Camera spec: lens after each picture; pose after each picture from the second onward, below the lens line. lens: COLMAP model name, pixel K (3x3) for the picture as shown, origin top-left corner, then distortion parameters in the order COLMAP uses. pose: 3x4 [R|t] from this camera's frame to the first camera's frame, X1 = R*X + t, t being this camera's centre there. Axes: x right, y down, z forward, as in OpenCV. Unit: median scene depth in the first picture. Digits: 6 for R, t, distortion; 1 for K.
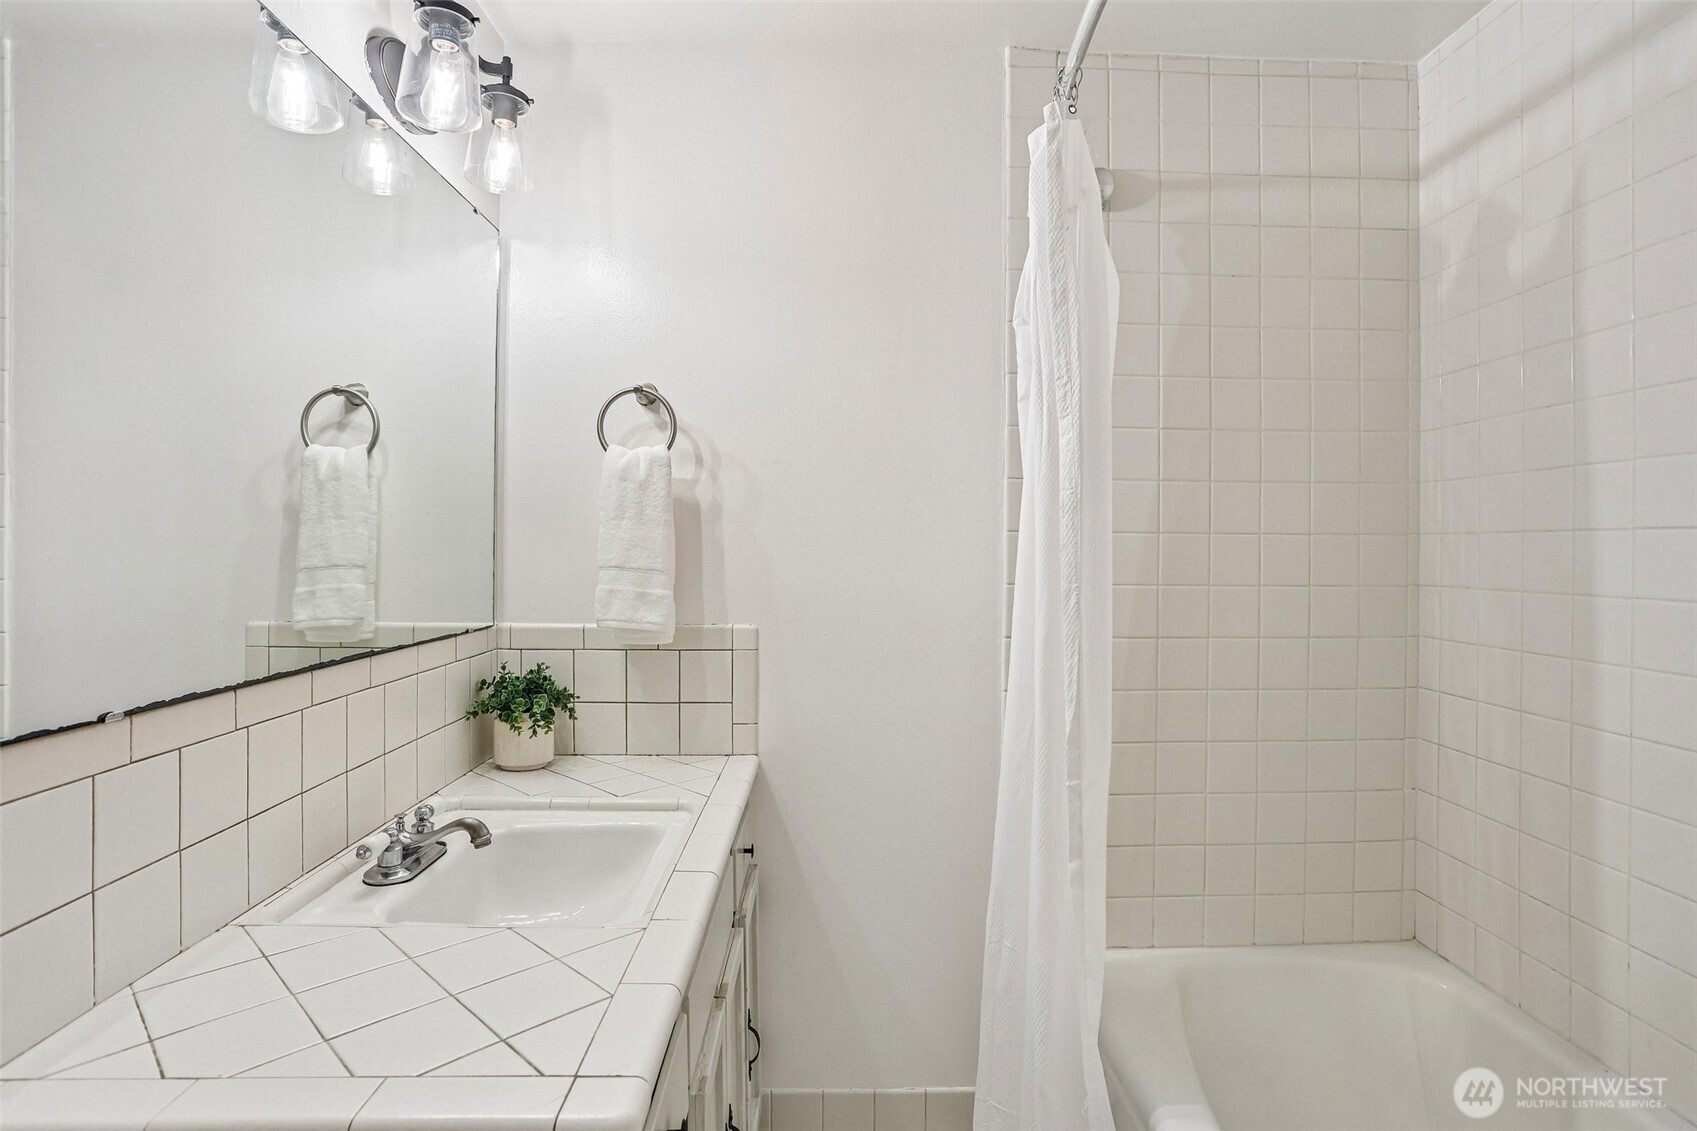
lens RADIAL K [[900.0, 0, 850.1], [0, 900.0, 555.9], [0, 0, 1]] dist [-0.061772, 0.024147]
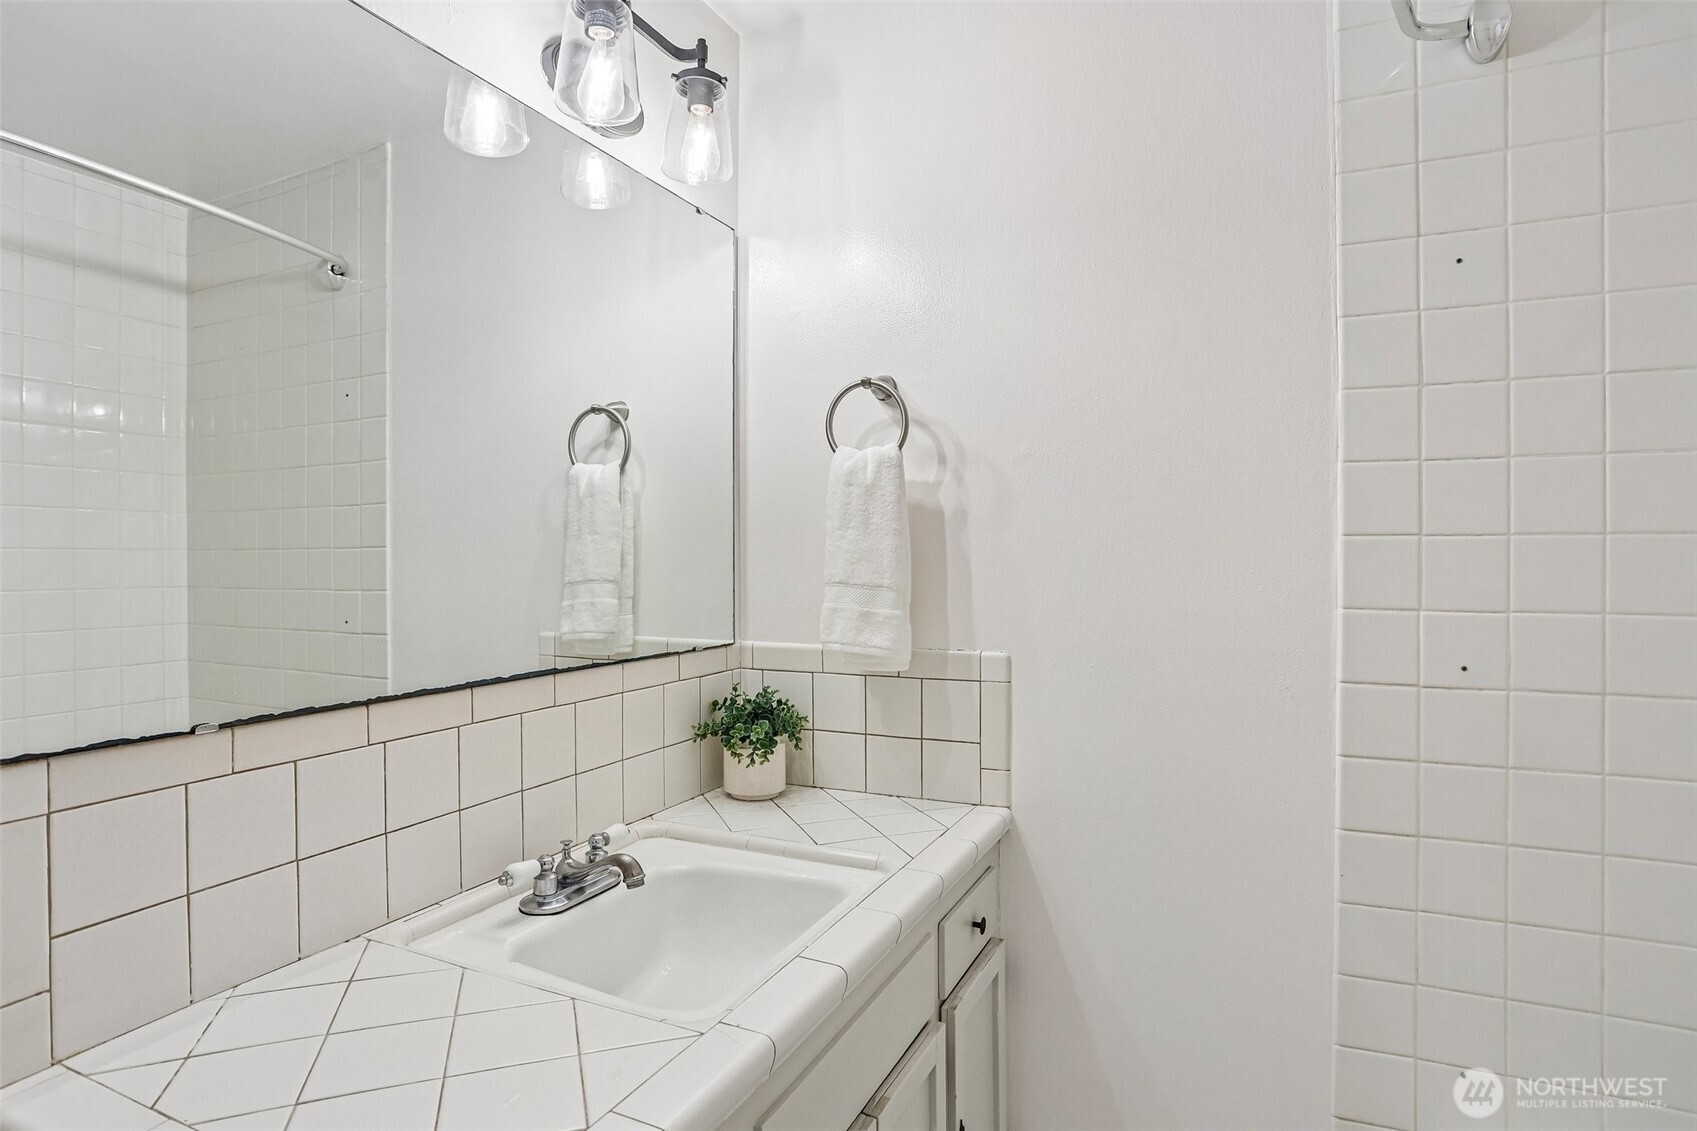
lens RADIAL K [[900.0, 0, 851.9], [0, 900.0, 562.2], [0, 0, 1]] dist [-0.061772, 0.024147]
pose [[0.892923, -0.005790, -0.450173, 0.155435], [0.003024, 0.999972, -0.006864, -0.001939], [0.450200, 0.004768, 0.892915, 0.208337]]
